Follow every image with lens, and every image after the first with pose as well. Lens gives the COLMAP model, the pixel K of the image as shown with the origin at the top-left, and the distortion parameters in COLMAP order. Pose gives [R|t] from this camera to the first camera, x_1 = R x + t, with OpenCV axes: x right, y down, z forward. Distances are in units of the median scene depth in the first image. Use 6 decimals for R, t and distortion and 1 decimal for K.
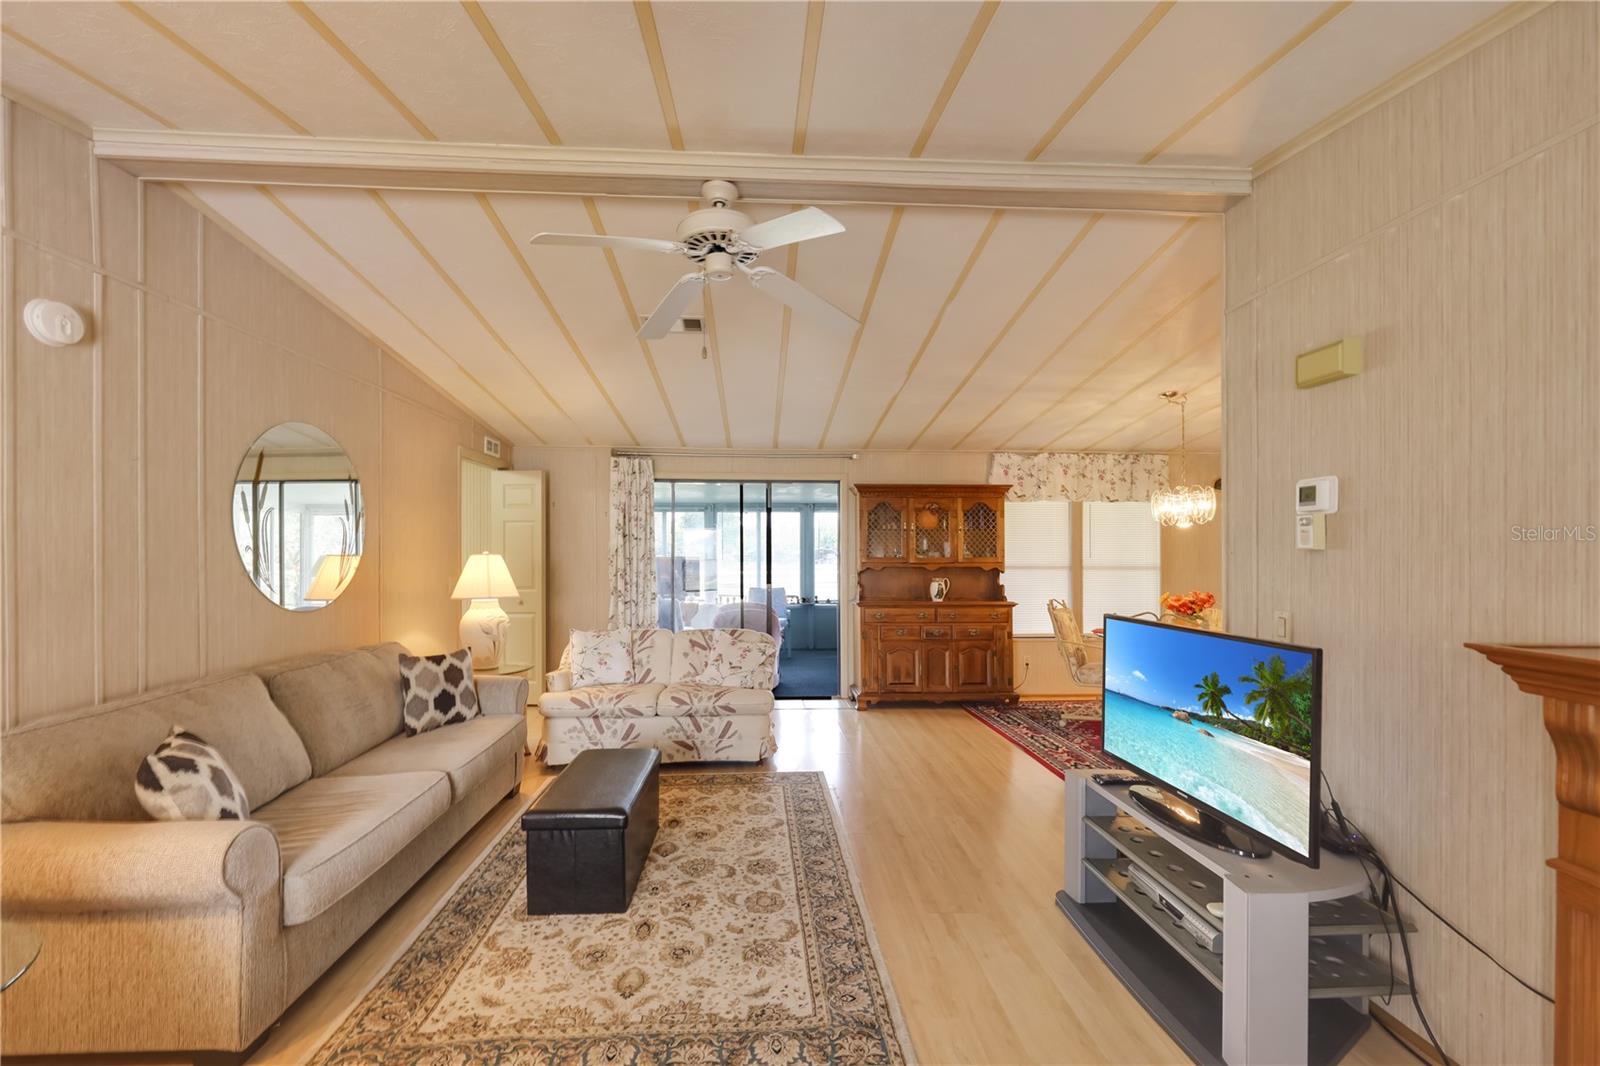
lens RADIAL K [[646.5, 0, 792.9], [0, 646.5, 544.2], [0, 0, 1]] dist [-0.002318, -0.000365]
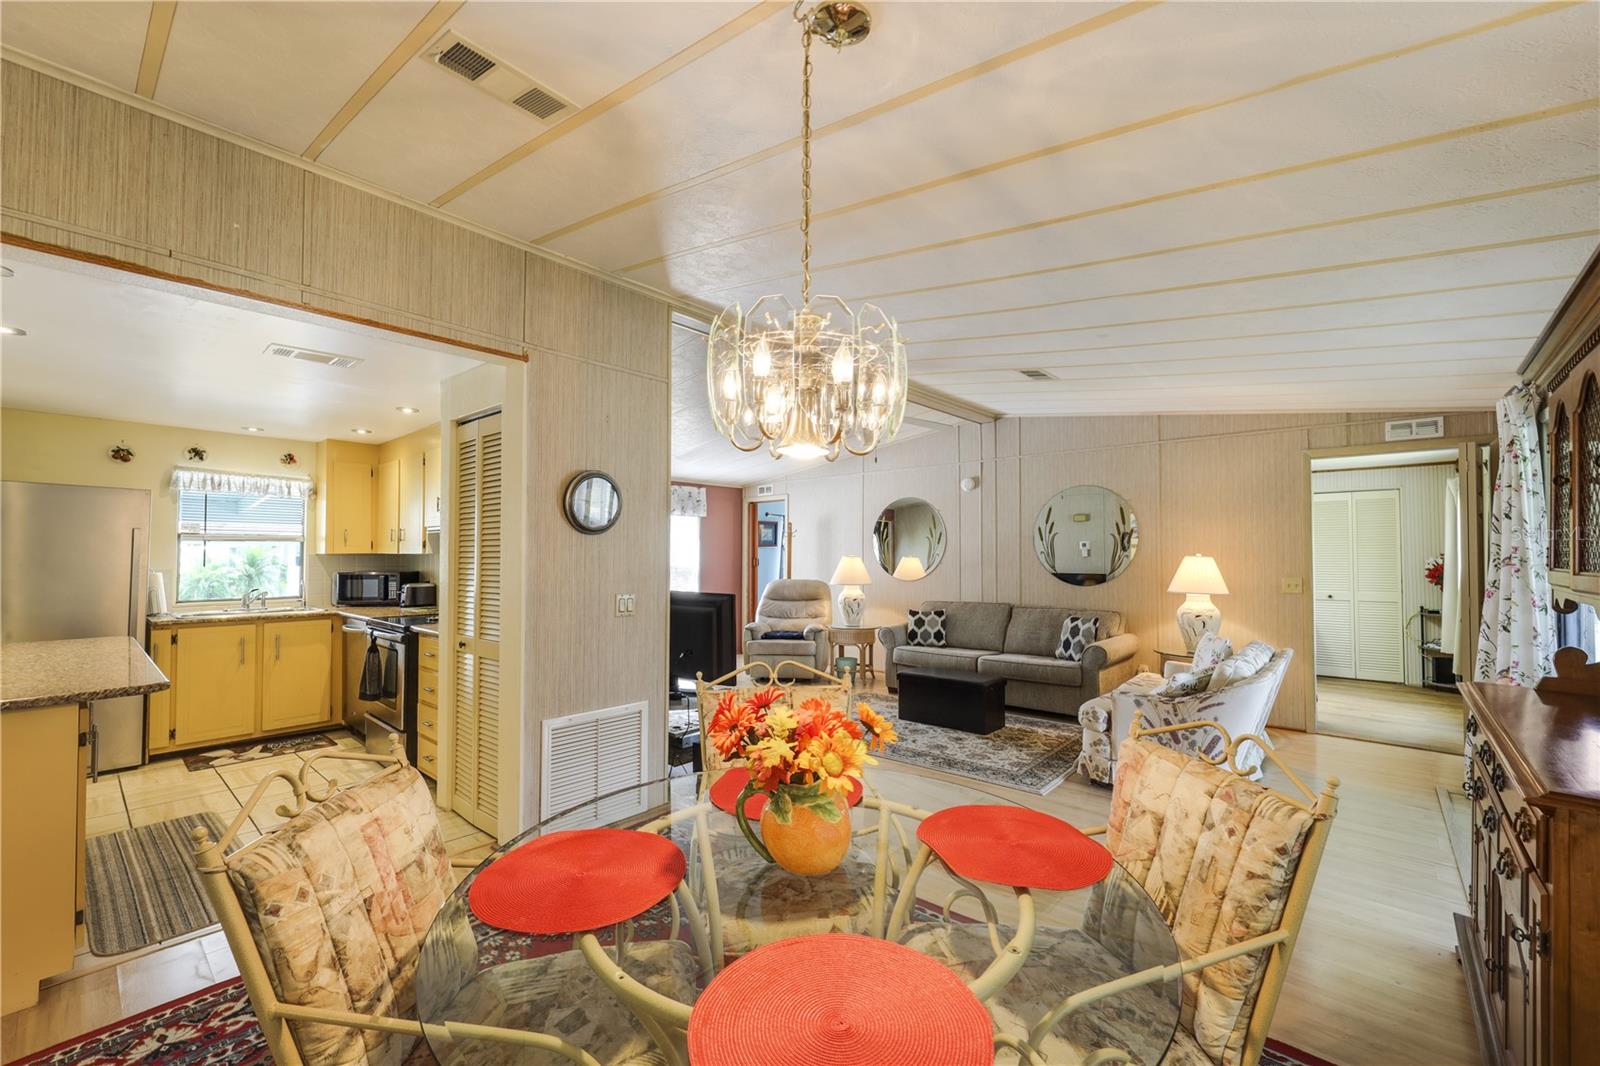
lens RADIAL K [[646.5, 0, 801.7], [0, 646.5, 545.0], [0, 0, 1]] dist [-0.002318, -0.000365]
pose [[-0.696507, -0.006974, -0.717517, 1.145847], [0.009454, 0.999777, -0.018895, 0.012973], [0.717488, -0.019944, -0.696285, 1.699239]]
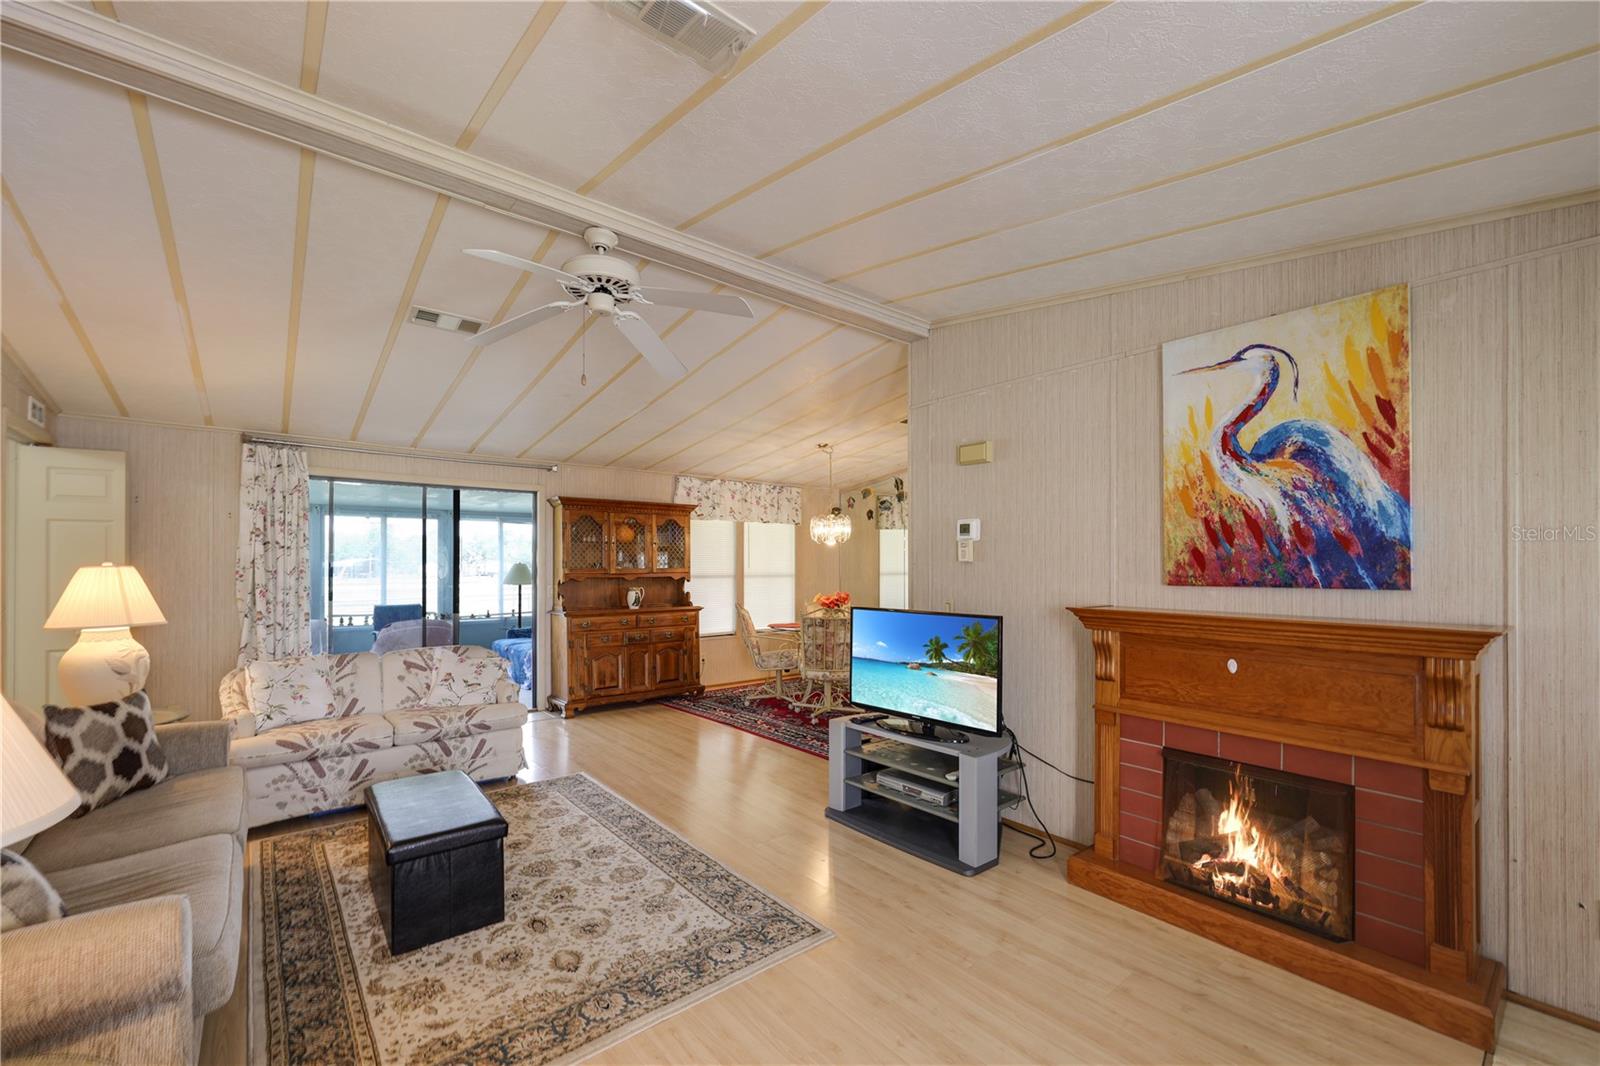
lens RADIAL K [[646.5, 0, 793.7], [0, 646.5, 547.8], [0, 0, 1]] dist [-0.002318, -0.000365]
pose [[0.806438, 0.013309, 0.591169, -0.366541], [-0.005939, 0.999879, -0.014409, 0.000280], [-0.591289, 0.008109, 0.806419, -0.062805]]
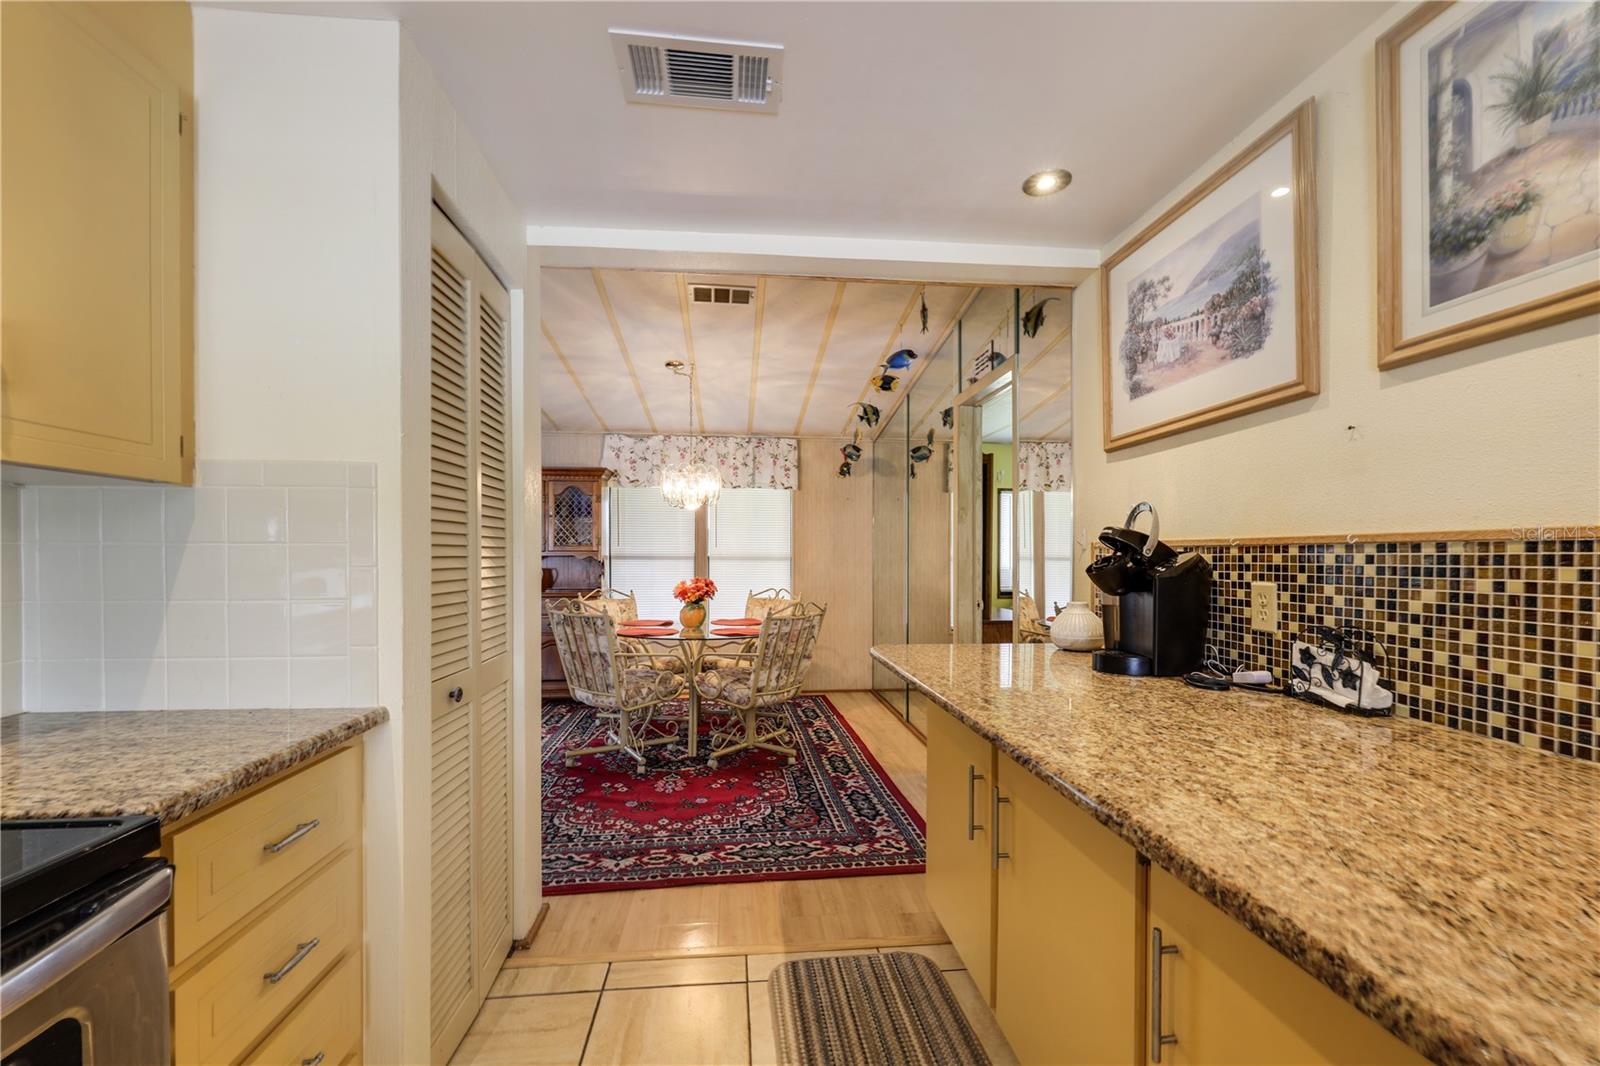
lens RADIAL K [[673.4, 0, 801.5], [0, 673.4, 538.4], [0, 0, 1]] dist [-0.000133, 0.000000]
pose [[0.998258, 0.001957, 0.058961, 1.008109], [-0.002244, 0.999986, 0.004806, 0.005703], [-0.058950, -0.004930, 0.998249, 0.026603]]
